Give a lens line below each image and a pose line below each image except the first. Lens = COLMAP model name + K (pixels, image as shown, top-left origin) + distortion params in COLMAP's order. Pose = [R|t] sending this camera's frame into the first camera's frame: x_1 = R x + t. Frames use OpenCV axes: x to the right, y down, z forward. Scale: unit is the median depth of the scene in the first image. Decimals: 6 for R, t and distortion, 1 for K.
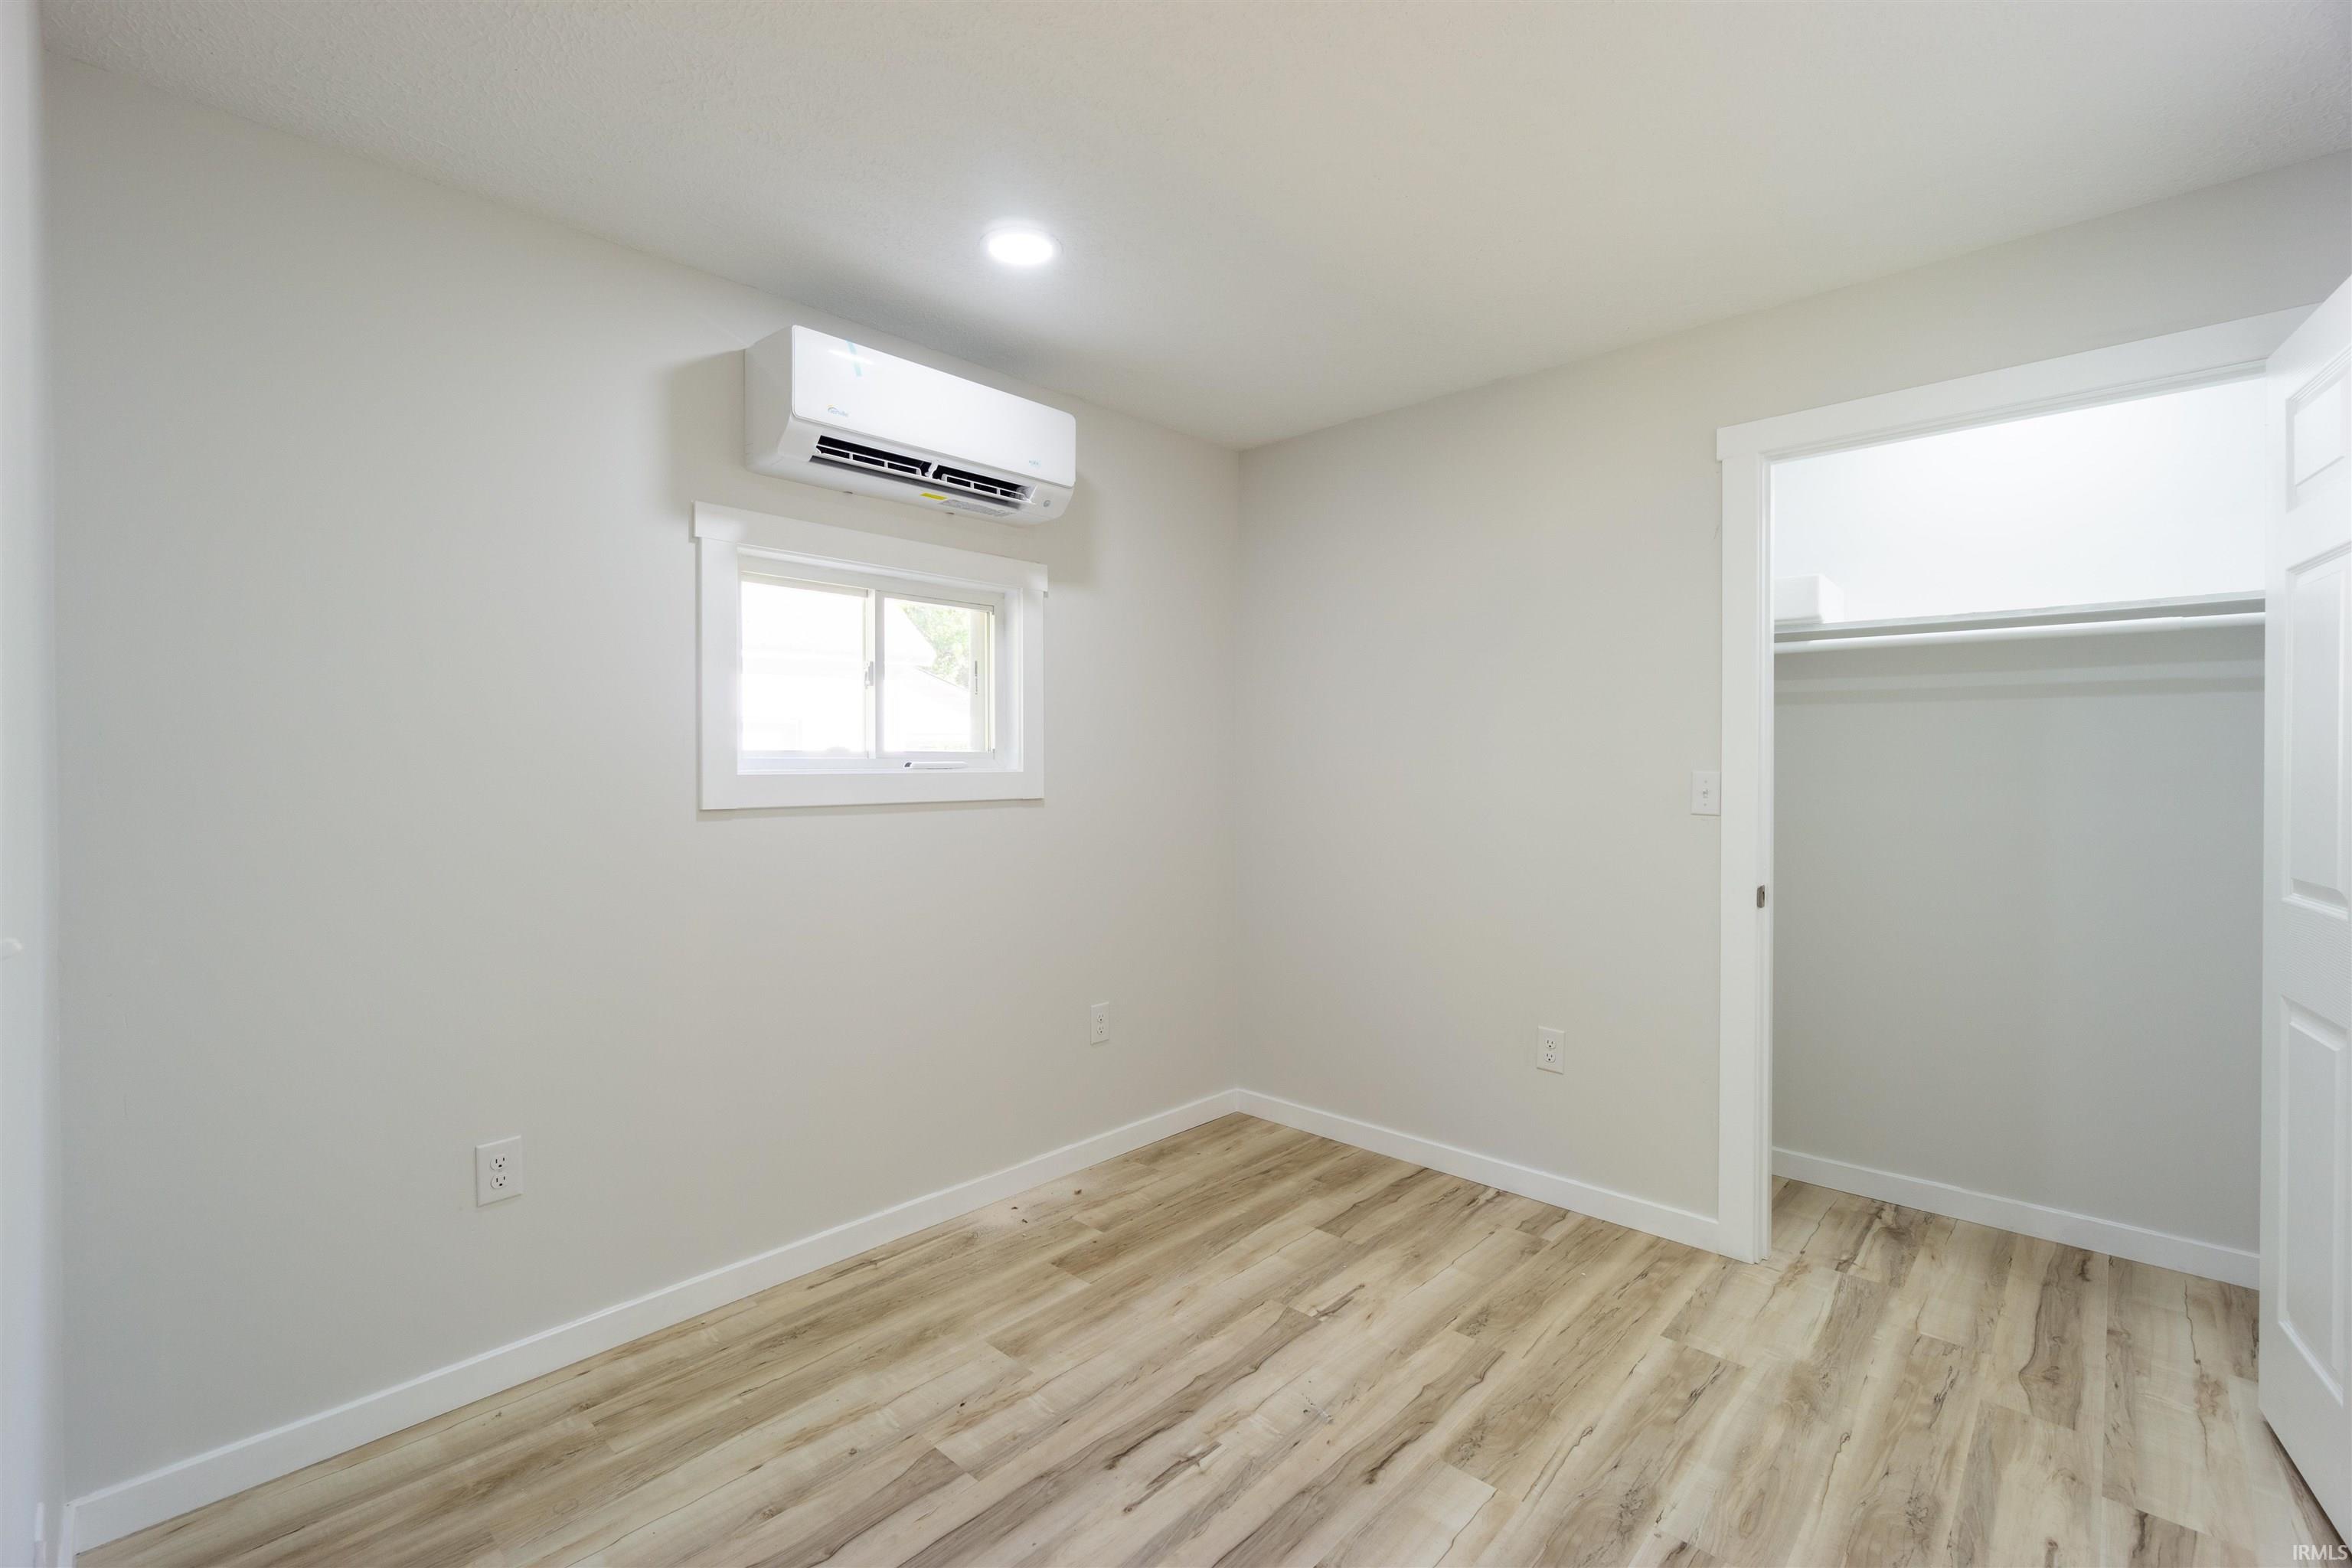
lens RADIAL K [[1027.8, 0, 1168.3], [0, 1027.8, 773.7], [0, 0, 1]] dist [-0.000163, 0.000360]
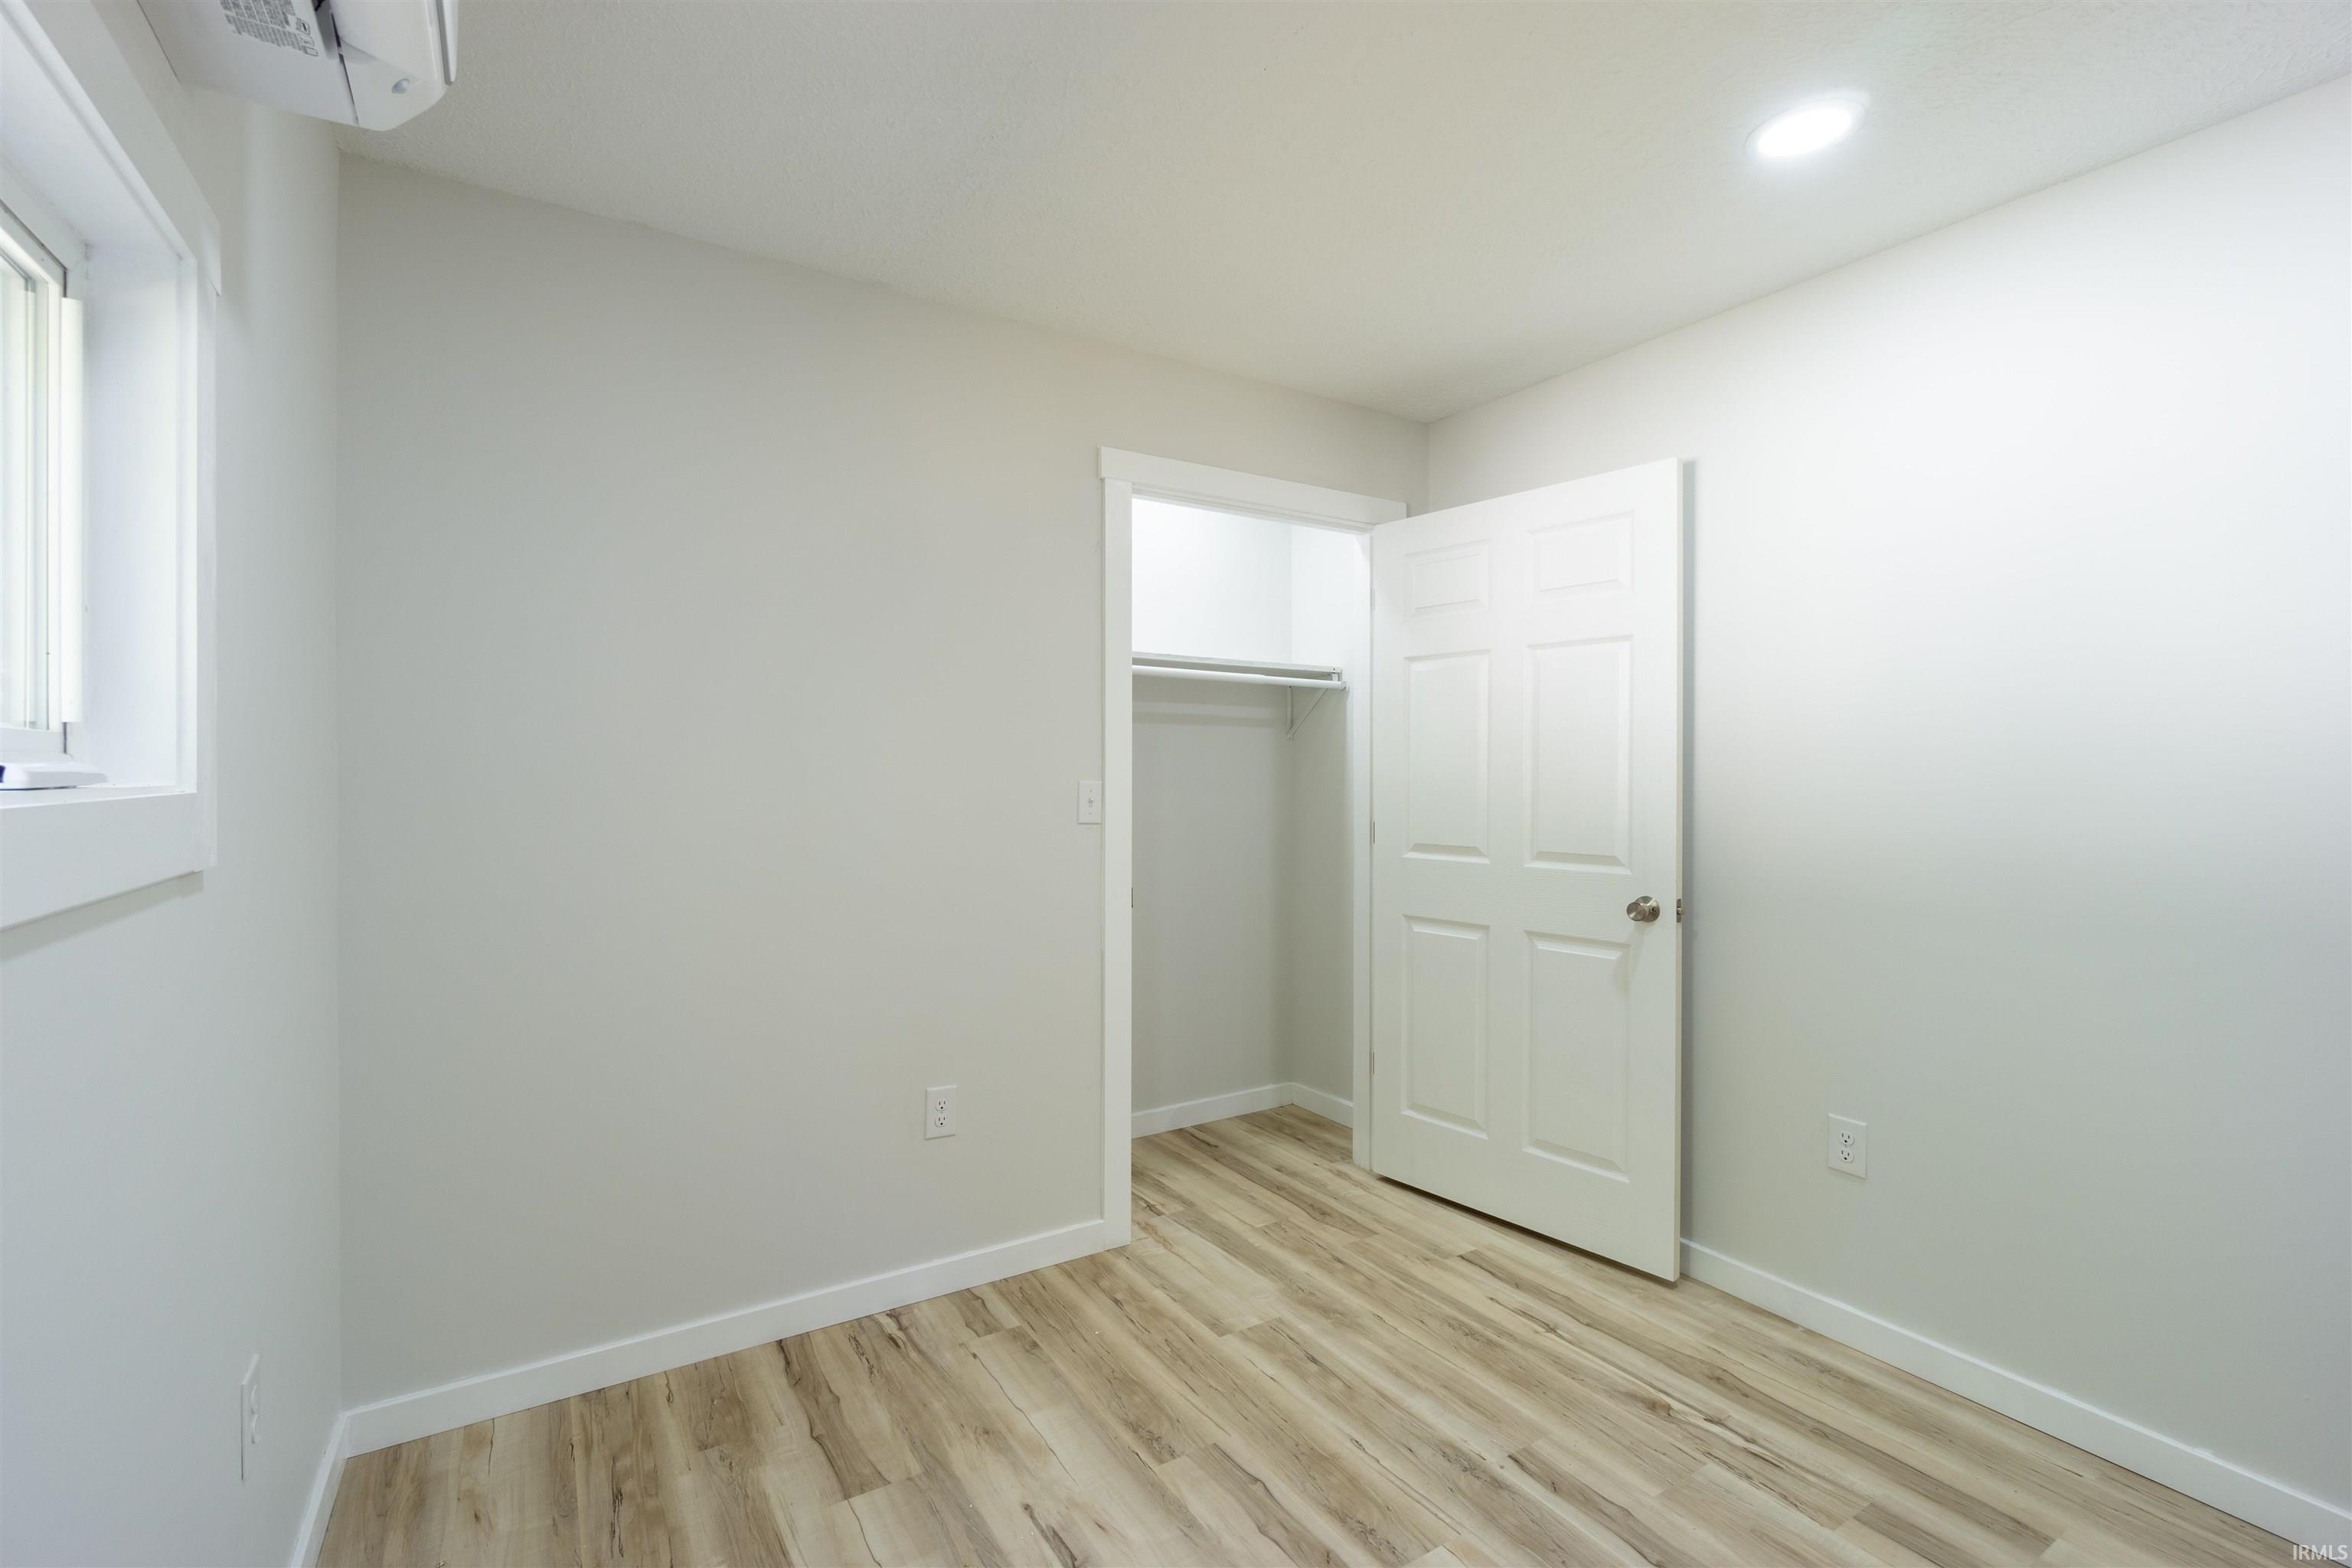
lens RADIAL K [[1027.8, 0, 1162.0], [0, 1027.8, 782.3], [0, 0, 1]] dist [-0.000163, 0.000360]
pose [[0.262407, -0.007289, 0.964930, -0.466635], [0.003335, 0.999972, 0.006647, -0.009302], [-0.964952, 0.001474, 0.262424, 0.712794]]
